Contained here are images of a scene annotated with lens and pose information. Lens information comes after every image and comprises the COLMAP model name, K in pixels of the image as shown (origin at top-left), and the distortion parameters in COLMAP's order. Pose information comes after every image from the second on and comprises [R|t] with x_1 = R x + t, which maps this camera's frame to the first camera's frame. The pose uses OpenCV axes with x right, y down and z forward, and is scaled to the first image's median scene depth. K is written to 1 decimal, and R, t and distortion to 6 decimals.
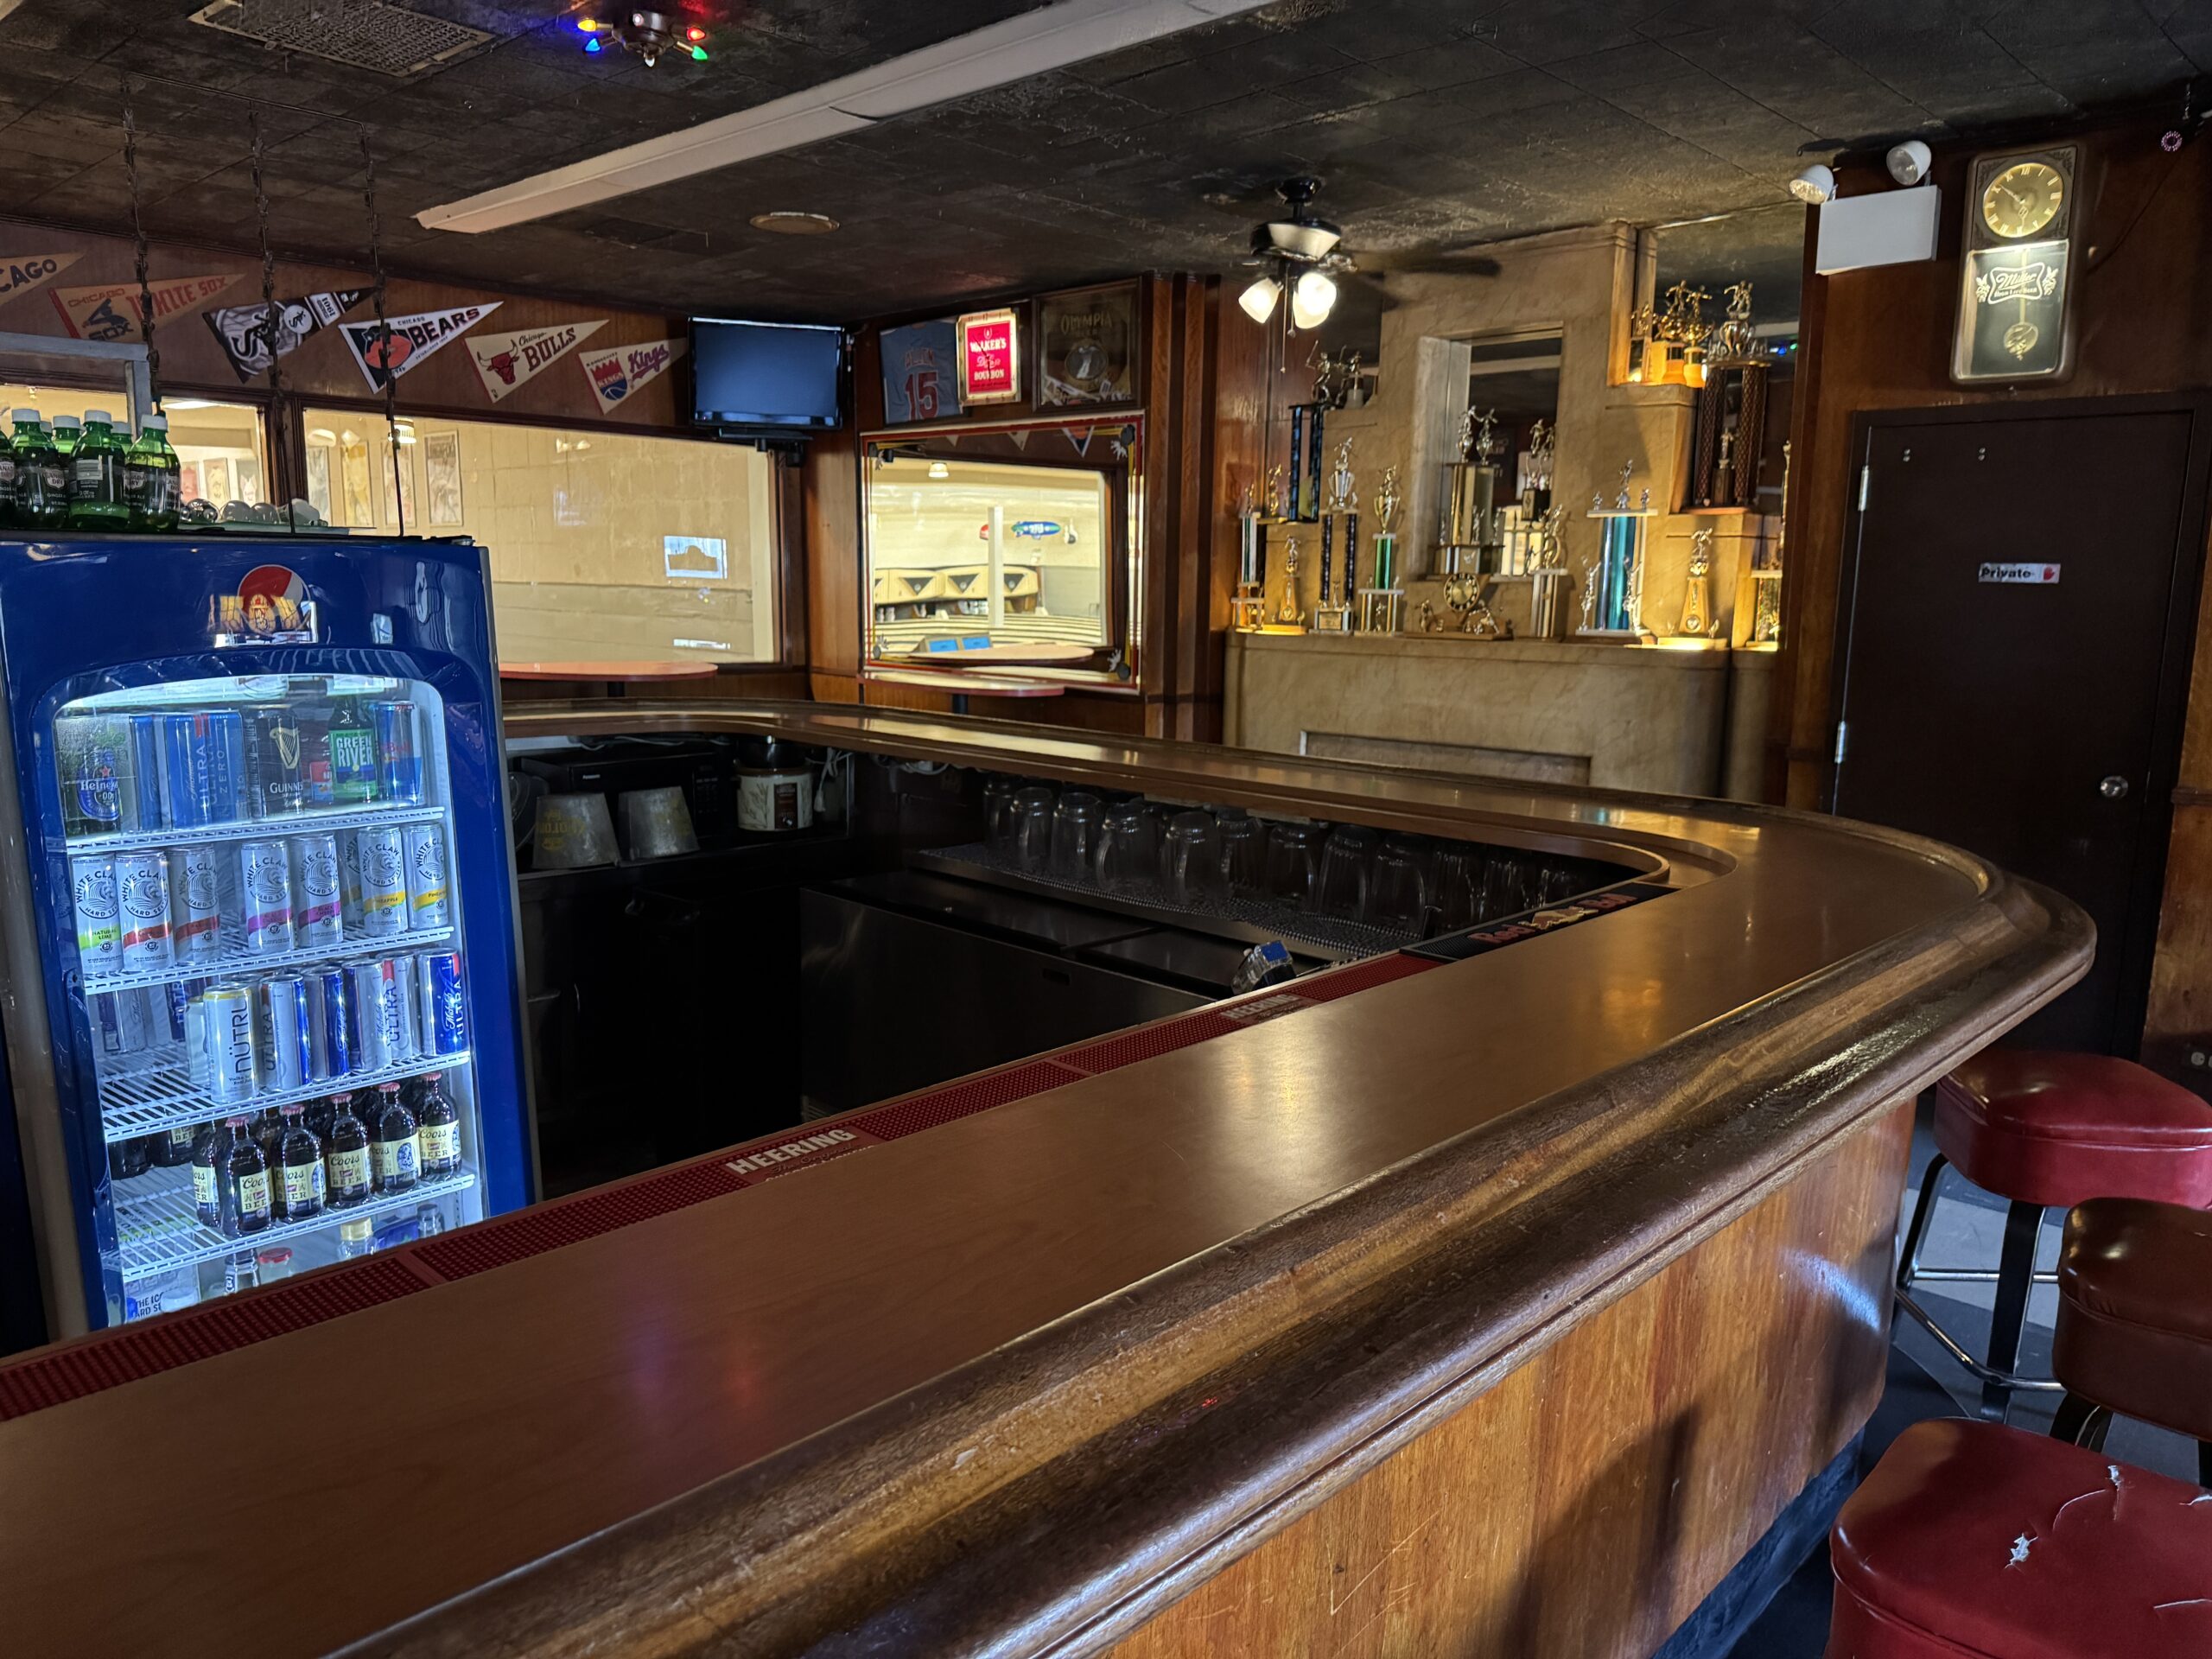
lens RADIAL K [[1534.3, 0, 1100.1], [0, 1534.3, 827.5], [0, 0, 1]] dist [0.061643, -0.070958]
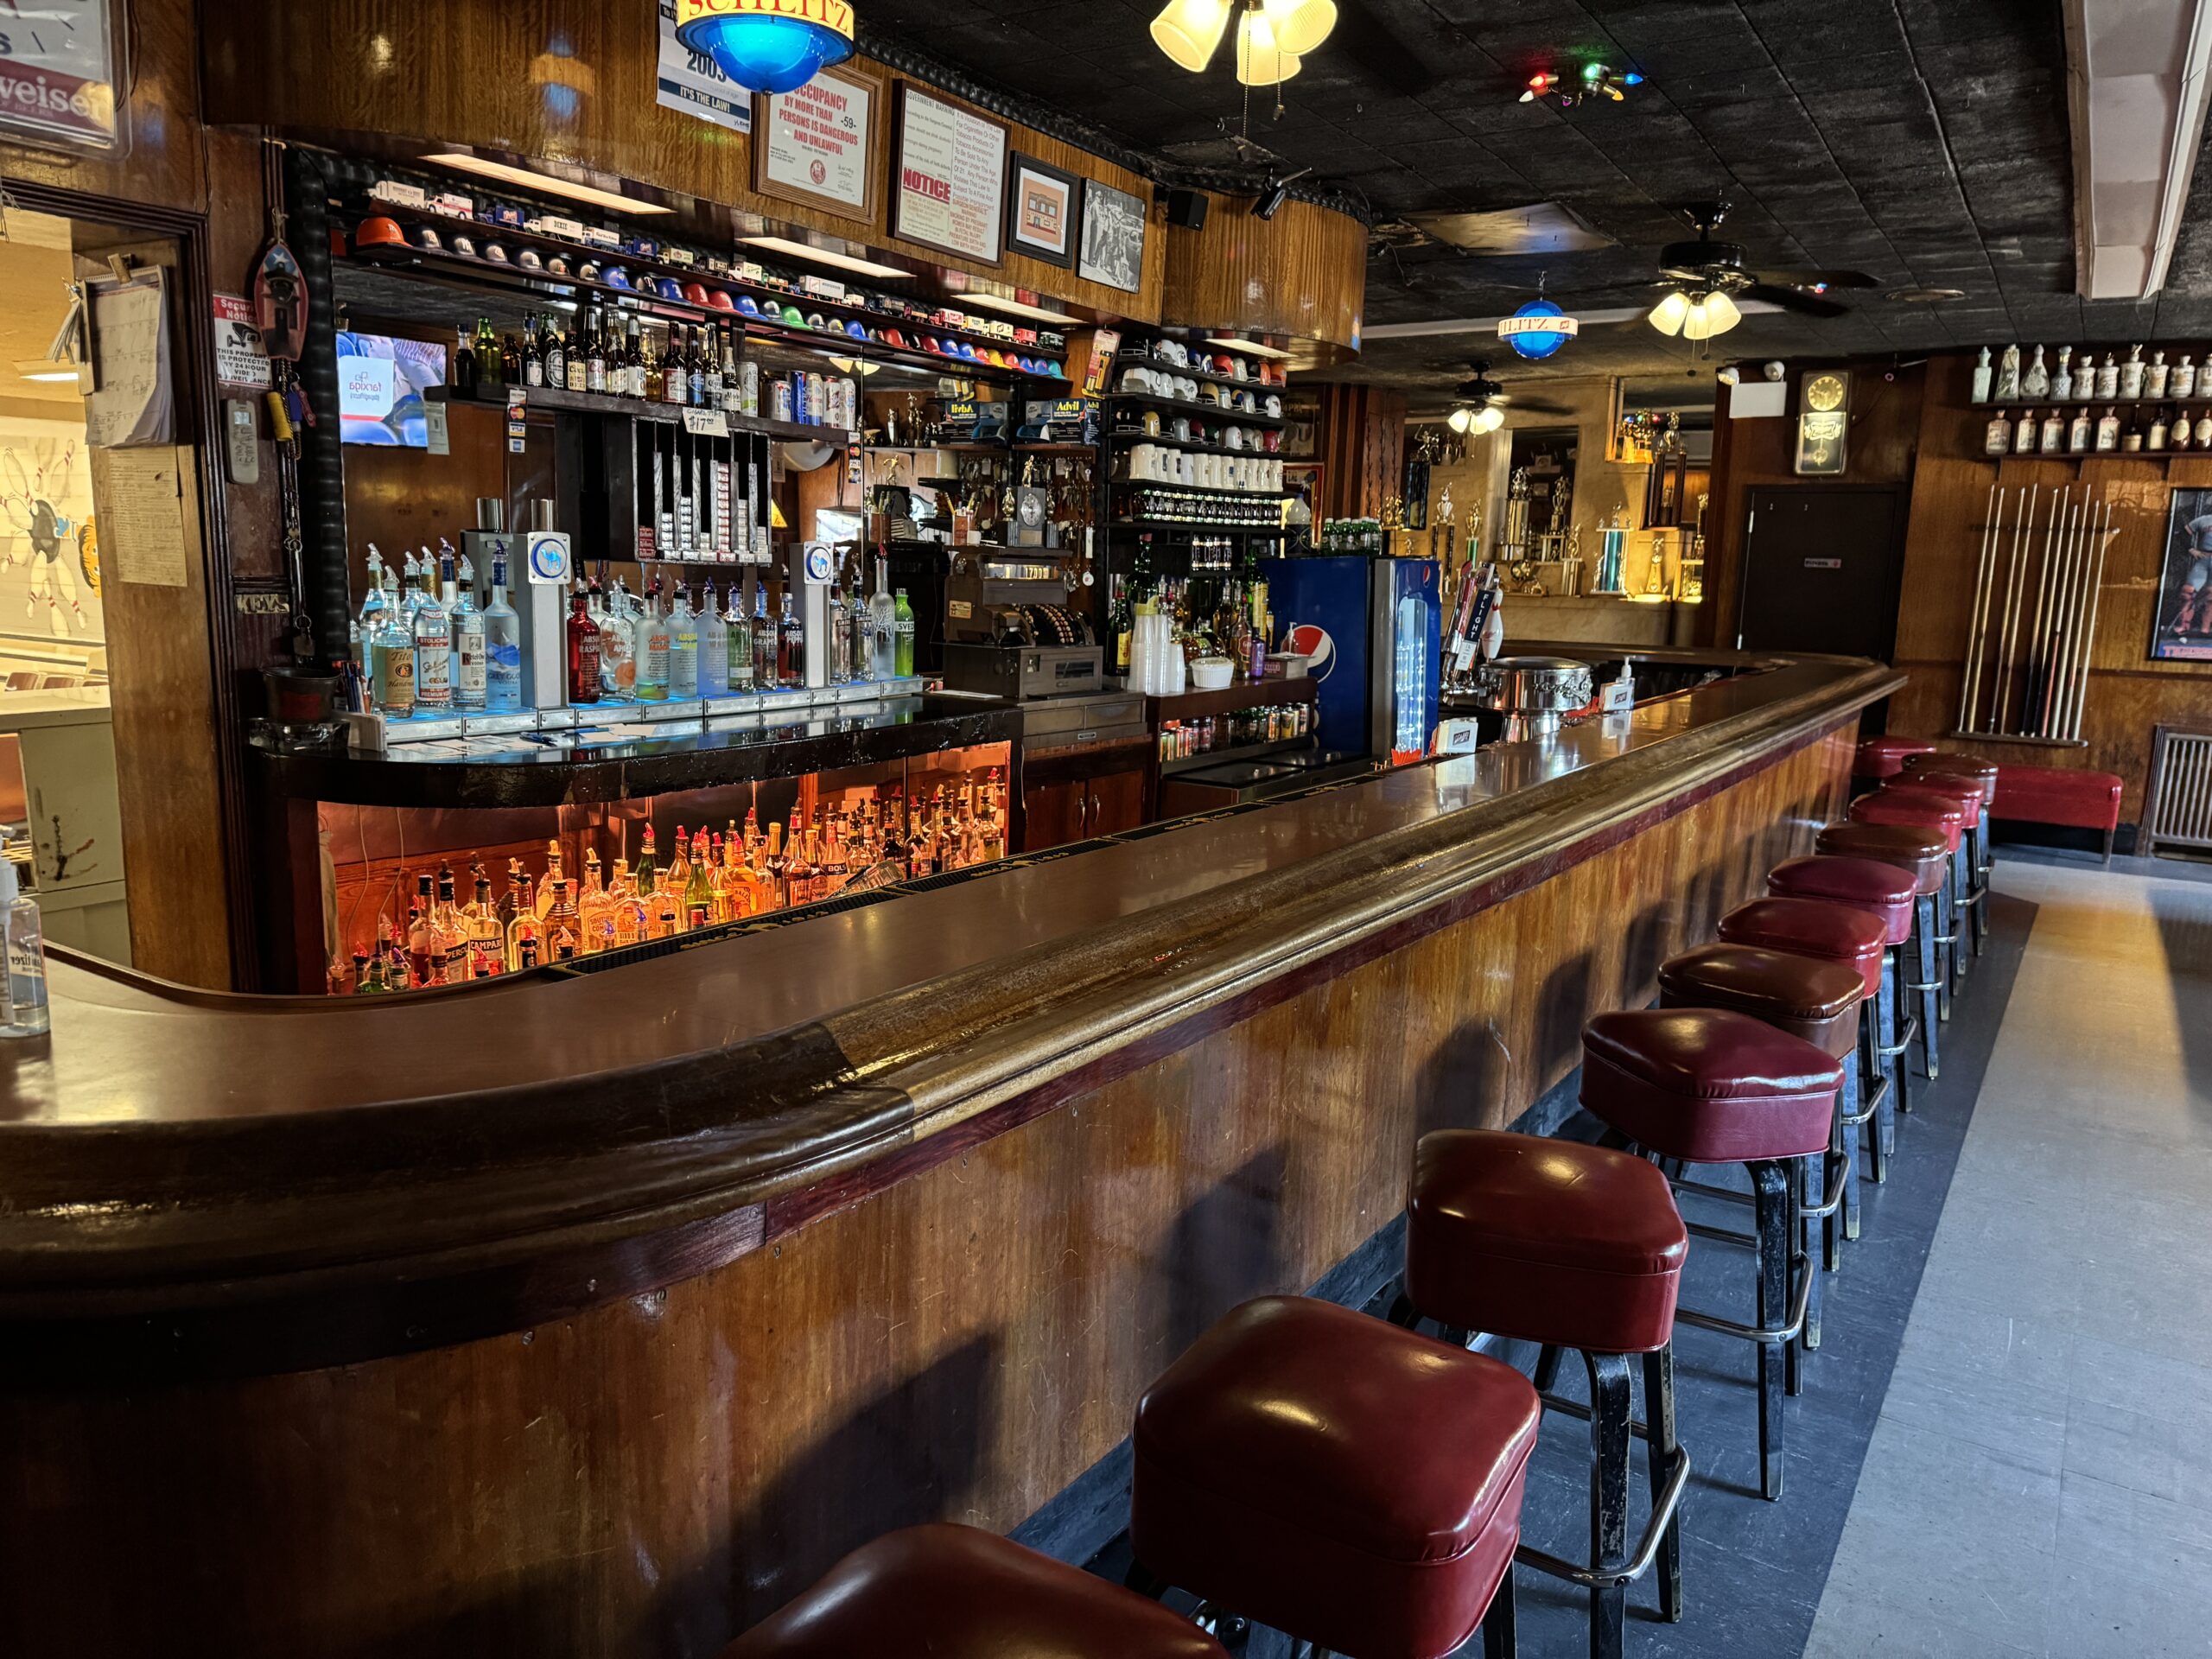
lens RADIAL K [[1534.3, 0, 1121.3], [0, 1534.3, 844.0], [0, 0, 1]] dist [0.061643, -0.070958]
pose [[0.978345, -0.029653, 0.204846, -0.663364], [0.024633, 0.999332, 0.027013, 0.117956], [-0.205510, -0.021382, 0.978421, -0.748736]]
